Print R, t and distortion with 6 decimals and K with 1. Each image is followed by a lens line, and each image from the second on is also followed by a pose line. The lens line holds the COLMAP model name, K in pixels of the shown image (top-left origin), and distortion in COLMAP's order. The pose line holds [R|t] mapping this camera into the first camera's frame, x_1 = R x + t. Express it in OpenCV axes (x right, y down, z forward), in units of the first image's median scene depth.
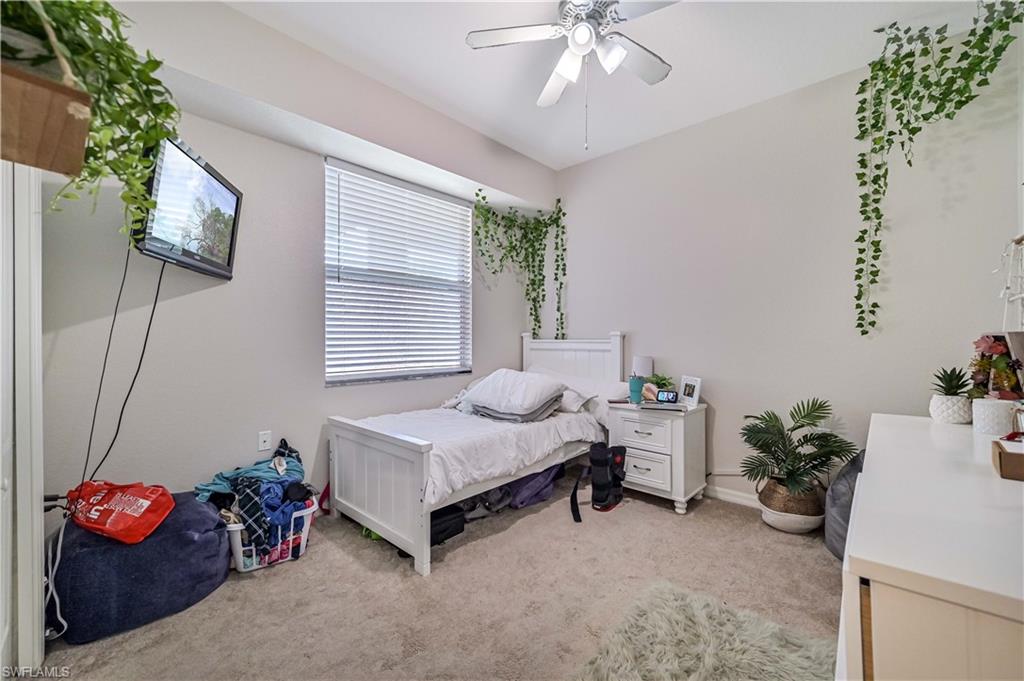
lens RADIAL K [[408.3, 0, 514.6], [0, 408.3, 344.9], [0, 0, 1]] dist [0.017906, 0.000091]
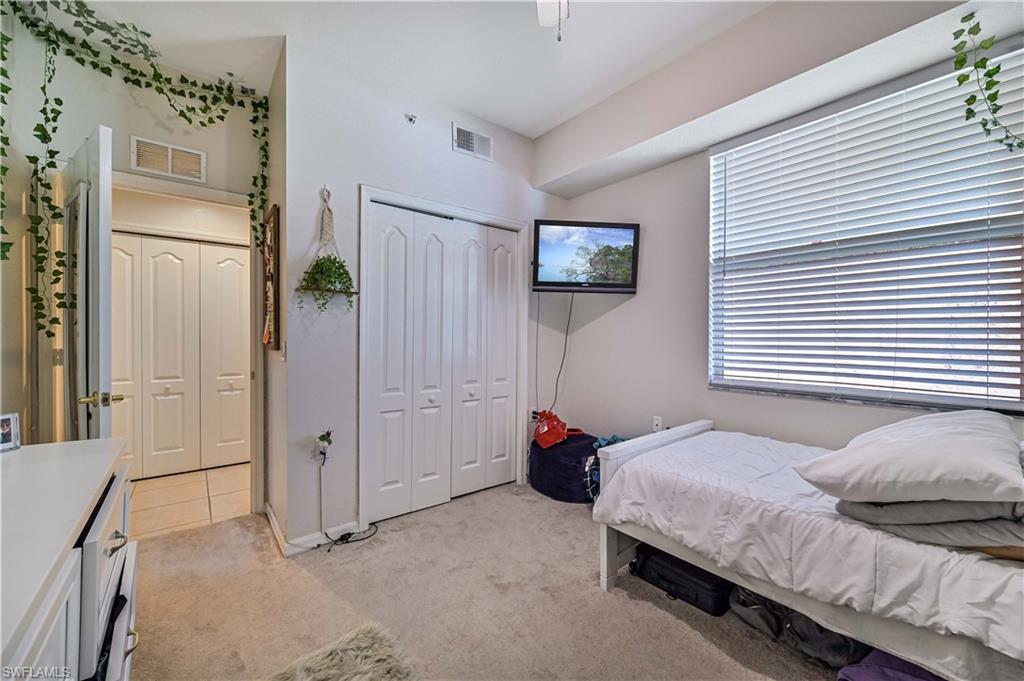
lens RADIAL K [[408.3, 0, 510.3], [0, 408.3, 342.4], [0, 0, 1]] dist [0.017906, 0.000091]
pose [[-0.143162, 0.013972, -0.989601, 0.591747], [-0.018780, 0.999682, 0.016831, -0.014315], [0.989521, 0.020994, -0.142854, 0.722993]]
